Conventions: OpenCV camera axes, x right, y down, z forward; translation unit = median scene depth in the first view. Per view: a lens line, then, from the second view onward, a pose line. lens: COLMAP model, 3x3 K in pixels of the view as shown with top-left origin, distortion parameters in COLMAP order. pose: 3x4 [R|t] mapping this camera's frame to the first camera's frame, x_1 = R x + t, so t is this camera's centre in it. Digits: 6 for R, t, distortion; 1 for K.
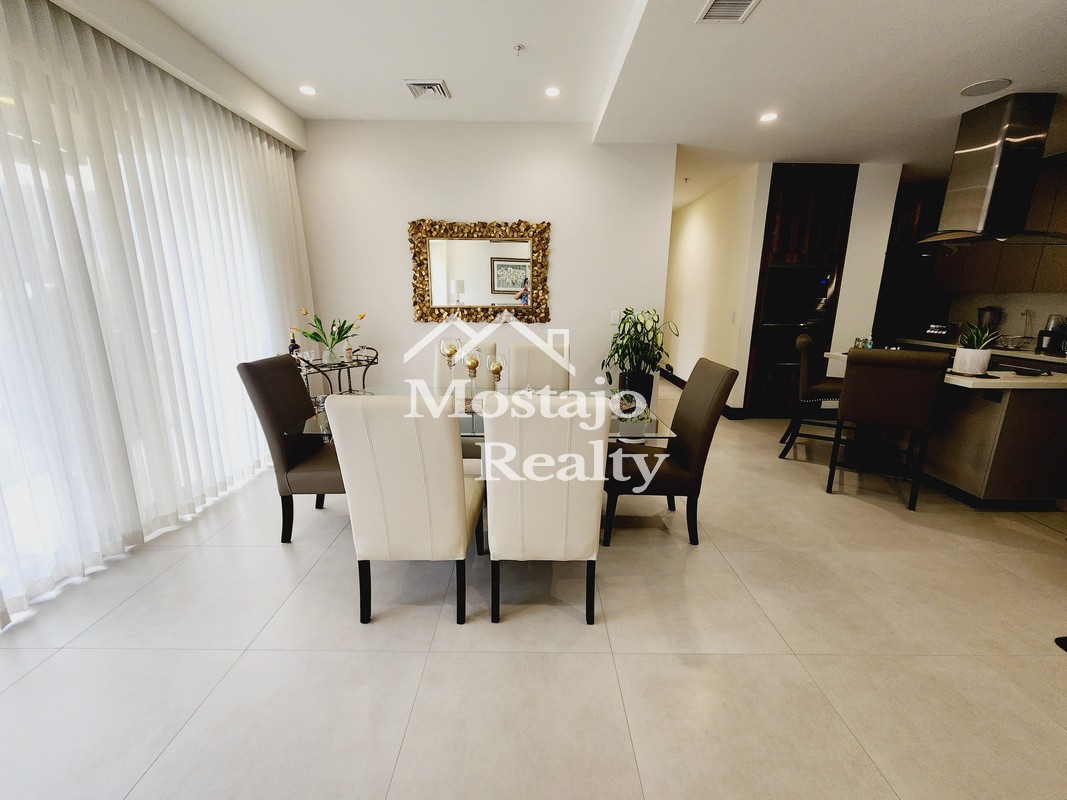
lens RADIAL K [[437.1, 0, 535.0], [0, 437.1, 397.4], [0, 0, 1]] dist [0.000633, 0.000261]
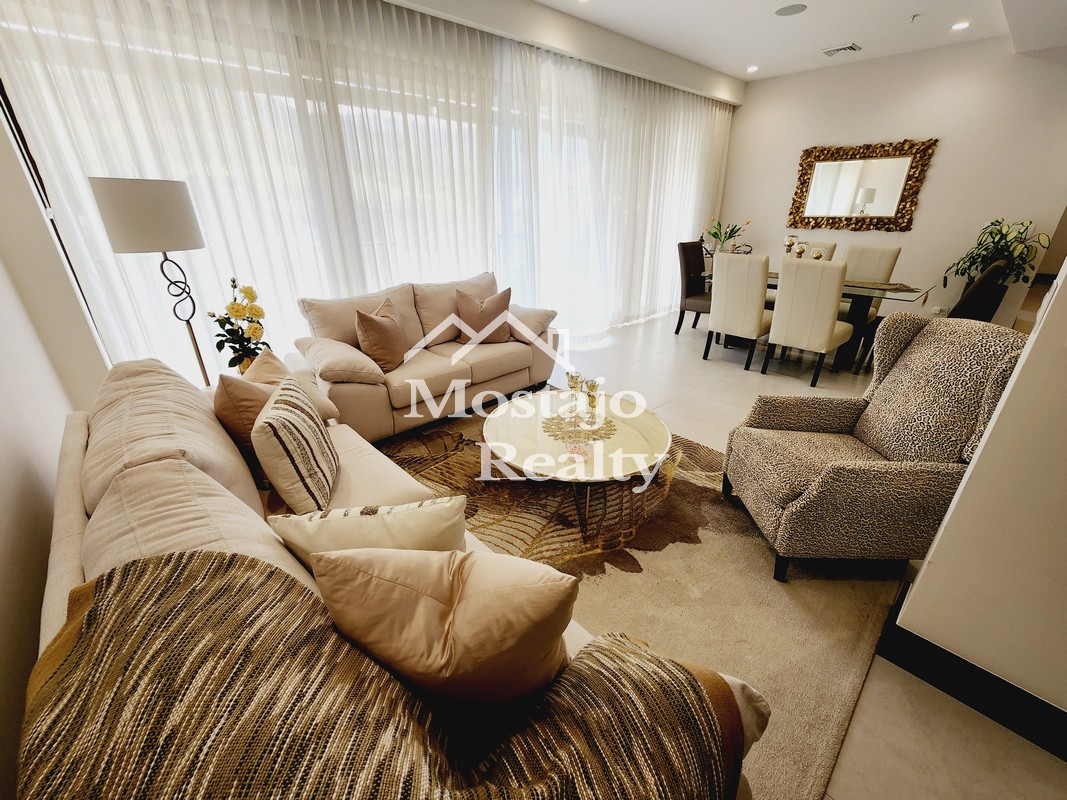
lens RADIAL K [[437.1, 0, 535.0], [0, 437.1, 397.4], [0, 0, 1]] dist [0.000633, 0.000261]
pose [[0.674650, 0.291570, -0.678111, 0.292261], [-0.161333, 0.954713, 0.249991, 0.126119], [0.720291, -0.059255, 0.691137, -0.579231]]
